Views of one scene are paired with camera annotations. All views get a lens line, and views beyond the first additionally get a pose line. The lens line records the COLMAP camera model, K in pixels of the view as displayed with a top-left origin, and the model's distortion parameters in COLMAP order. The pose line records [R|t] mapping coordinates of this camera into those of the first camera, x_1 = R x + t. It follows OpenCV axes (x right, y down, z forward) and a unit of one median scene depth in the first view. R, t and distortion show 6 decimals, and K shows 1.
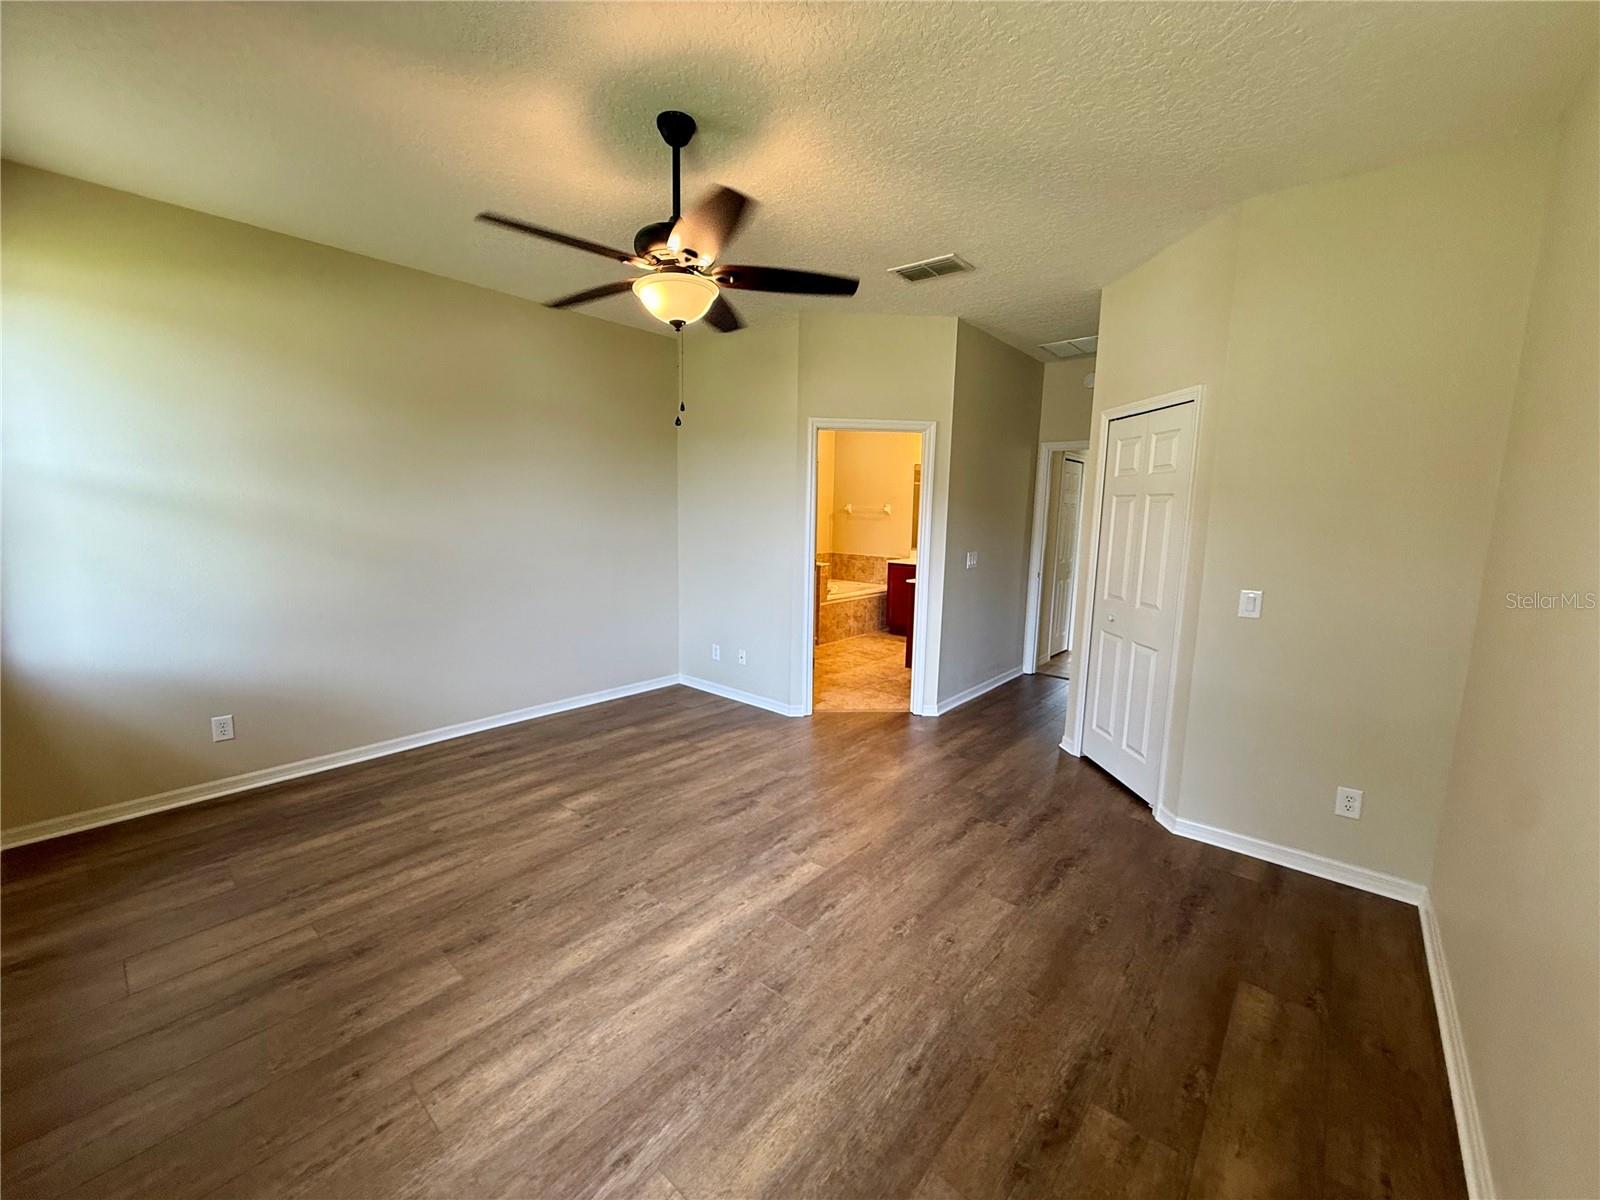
lens RADIAL K [[632.4, 0, 803.1], [0, 632.4, 593.4], [0, 0, 1]] dist [0.000257, 0.000631]
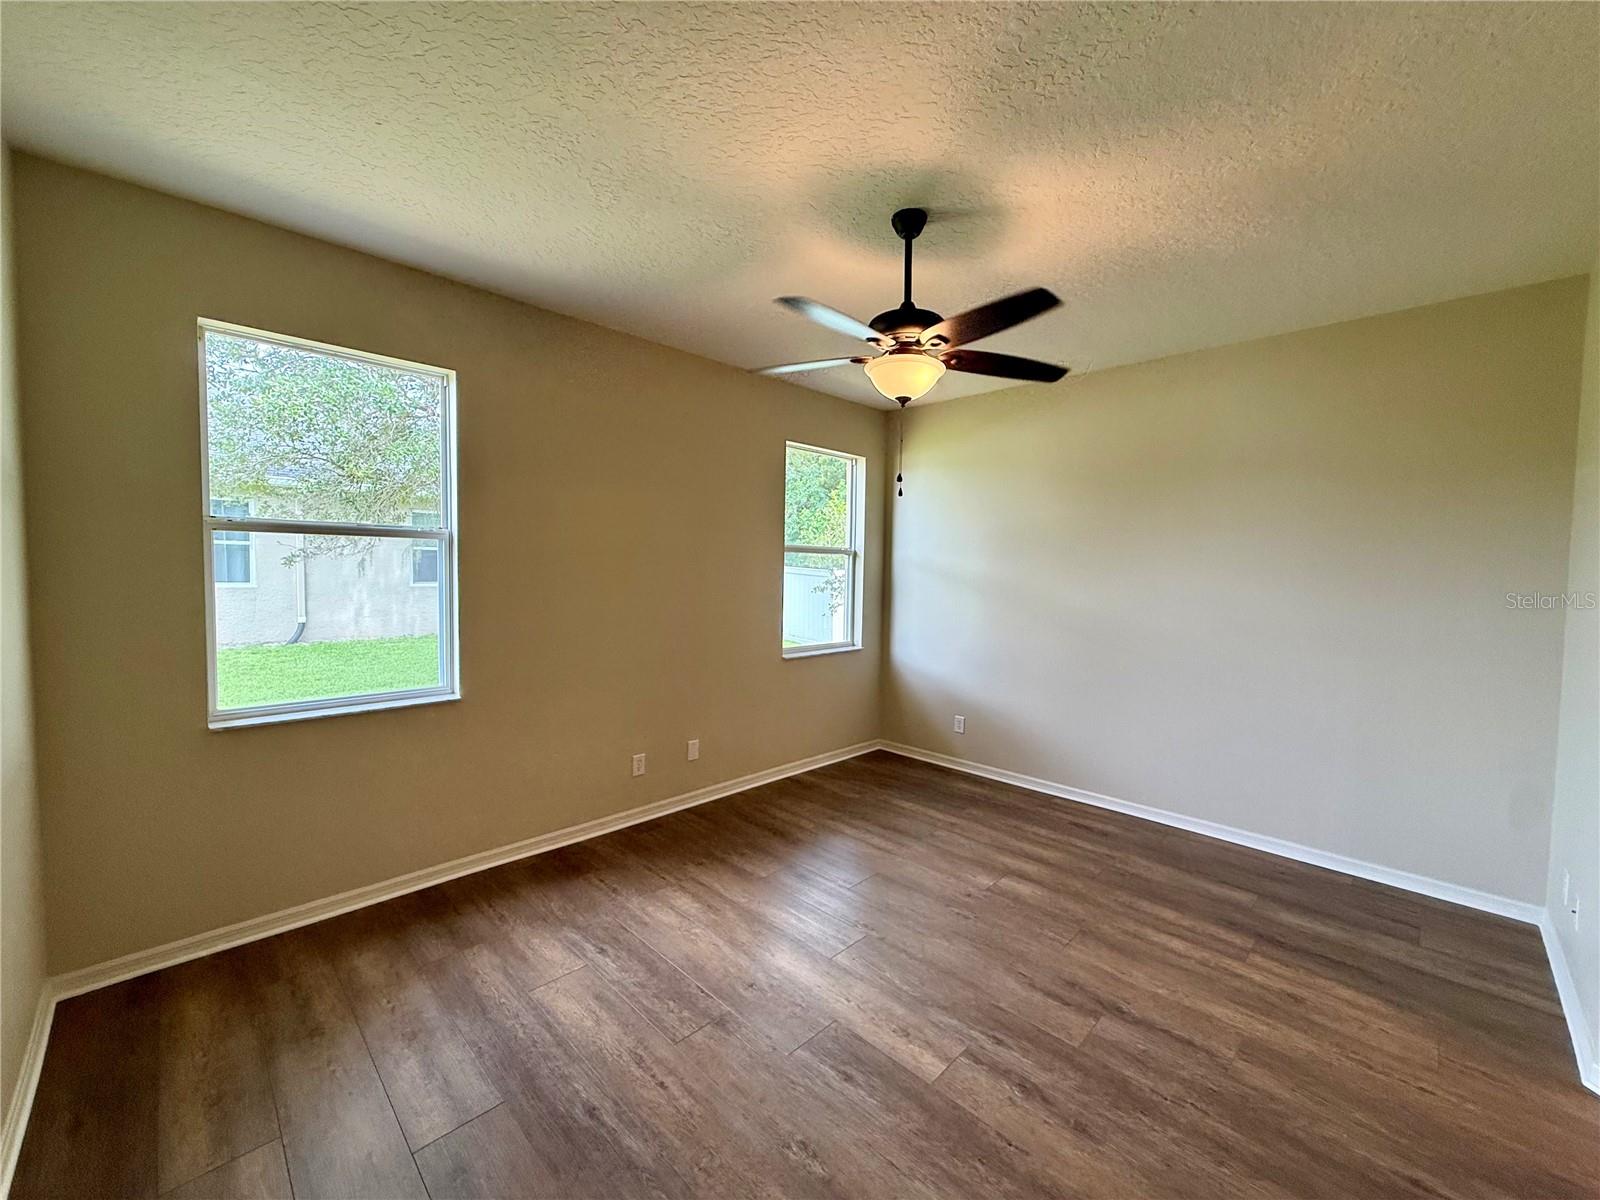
lens RADIAL K [[632.4, 0, 794.9], [0, 632.4, 597.6], [0, 0, 1]] dist [0.000257, 0.000631]
pose [[-0.076820, 0.027441, -0.996667, 0.553450], [-0.152249, 0.987575, 0.038925, -0.077532], [0.985352, 0.154731, -0.071687, 0.611211]]
